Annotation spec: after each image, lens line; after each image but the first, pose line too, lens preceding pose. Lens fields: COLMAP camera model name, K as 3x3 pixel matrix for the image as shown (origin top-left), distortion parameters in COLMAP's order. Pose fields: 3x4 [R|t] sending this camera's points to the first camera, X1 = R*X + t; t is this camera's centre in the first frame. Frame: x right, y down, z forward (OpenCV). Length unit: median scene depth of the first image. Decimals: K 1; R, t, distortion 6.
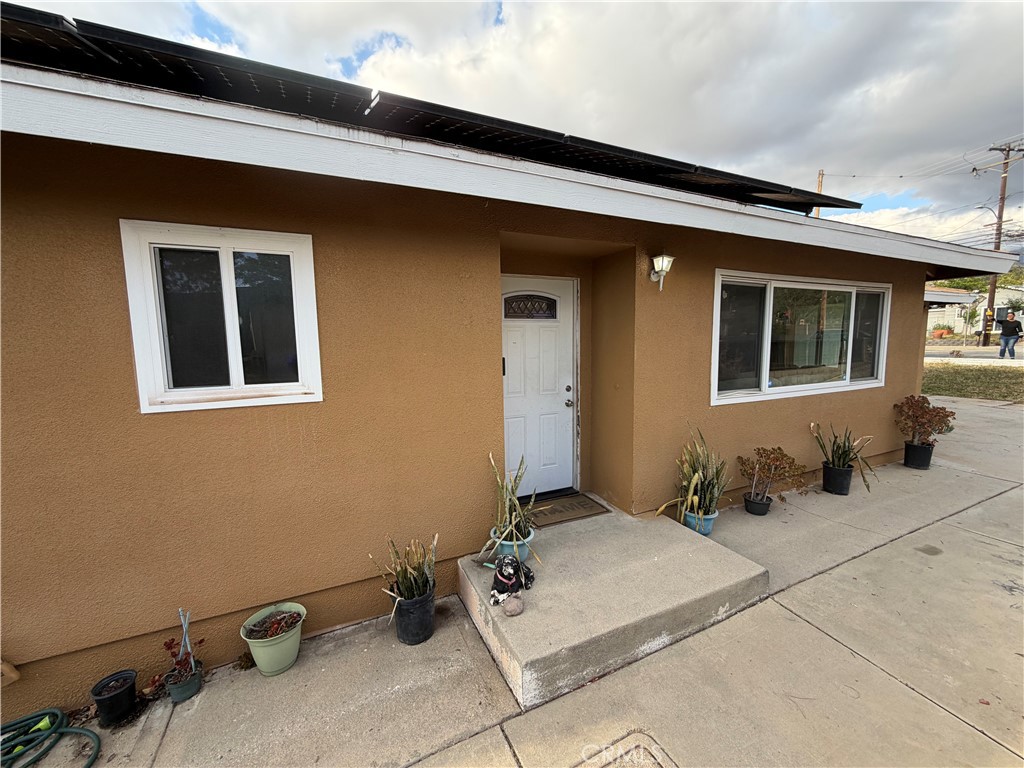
lens RADIAL K [[408.0, 0, 513.0], [0, 408.0, 392.1], [0, 0, 1]] dist [0.000476, 0.000513]
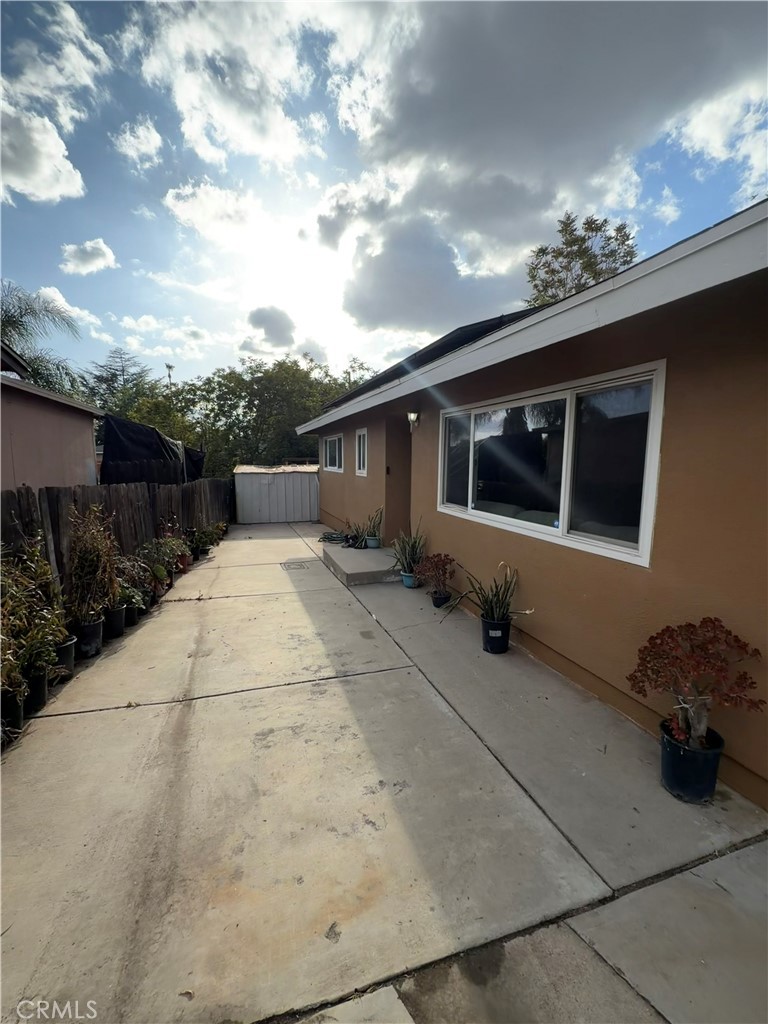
lens RADIAL K [[451.3, 0, 377.5], [0, 451.3, 511.2], [0, 0, 1]] dist [0.000337, -0.000184]
pose [[-0.139448, 0.133702, -0.981162, 1.976815], [-0.114113, 0.982072, 0.150044, -0.167812], [0.983632, 0.132887, -0.121690, 0.977040]]
